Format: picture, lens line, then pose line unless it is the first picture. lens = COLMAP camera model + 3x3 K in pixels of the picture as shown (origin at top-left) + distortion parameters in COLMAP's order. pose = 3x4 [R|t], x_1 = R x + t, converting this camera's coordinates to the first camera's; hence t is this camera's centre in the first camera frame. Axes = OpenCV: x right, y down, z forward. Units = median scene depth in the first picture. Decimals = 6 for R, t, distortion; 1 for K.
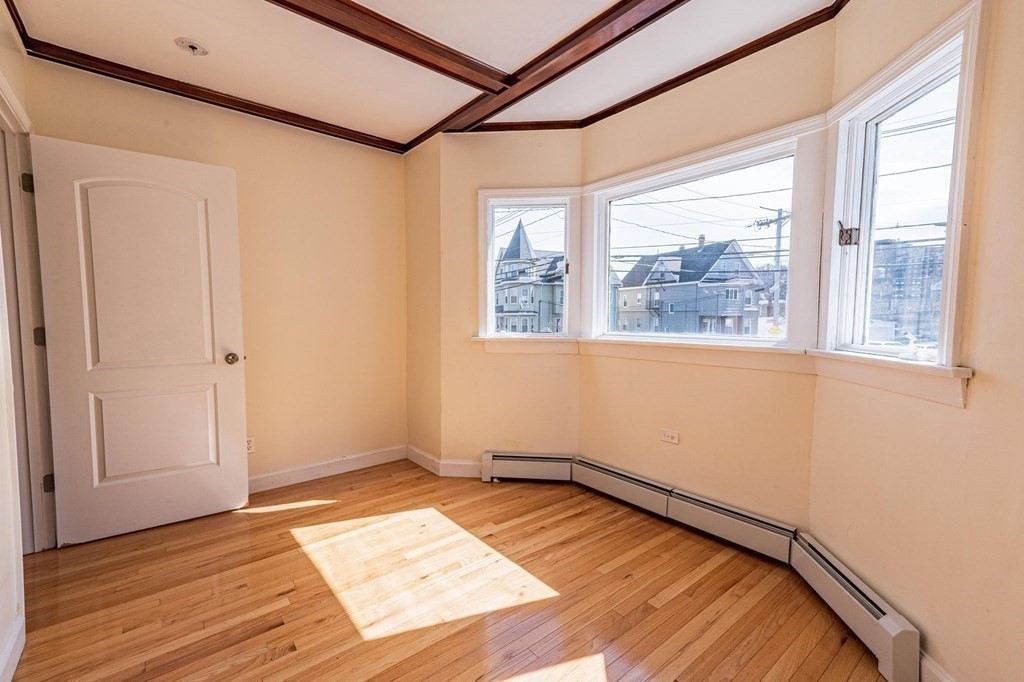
lens RADIAL K [[454.1, 0, 519.4], [0, 454.1, 343.5], [0, 0, 1]] dist [0.016252, 0.000326]
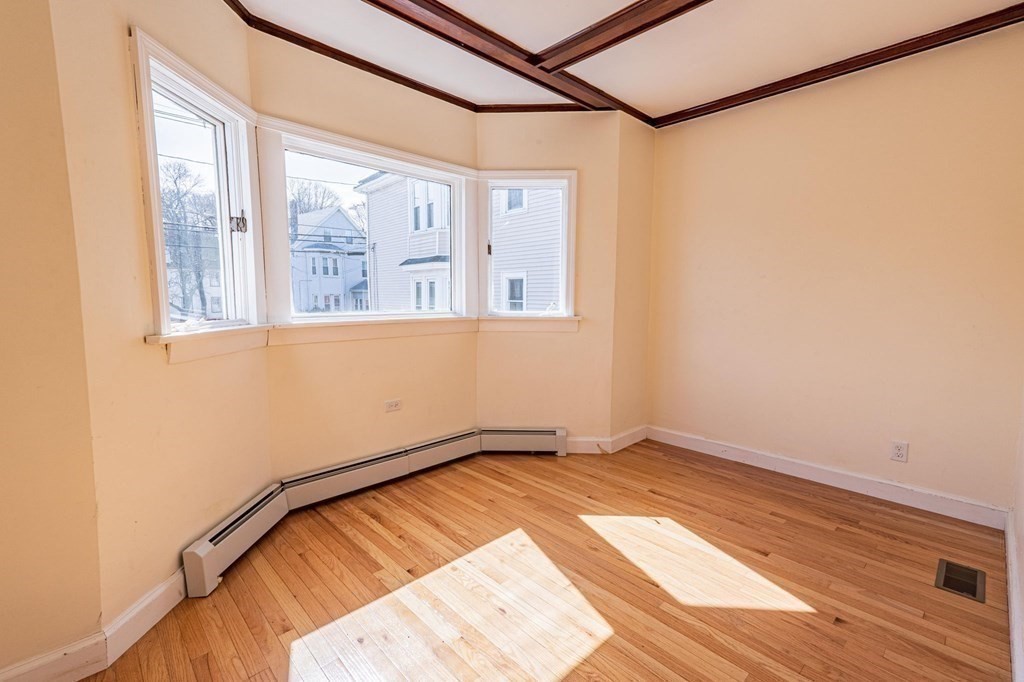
lens RADIAL K [[454.1, 0, 519.4], [0, 454.1, 343.5], [0, 0, 1]] dist [0.016252, 0.000326]
pose [[-0.097703, -0.103841, 0.989783, -0.830716], [0.056604, 0.992352, 0.109698, -0.050412], [-0.993605, 0.066744, -0.091078, 0.855775]]
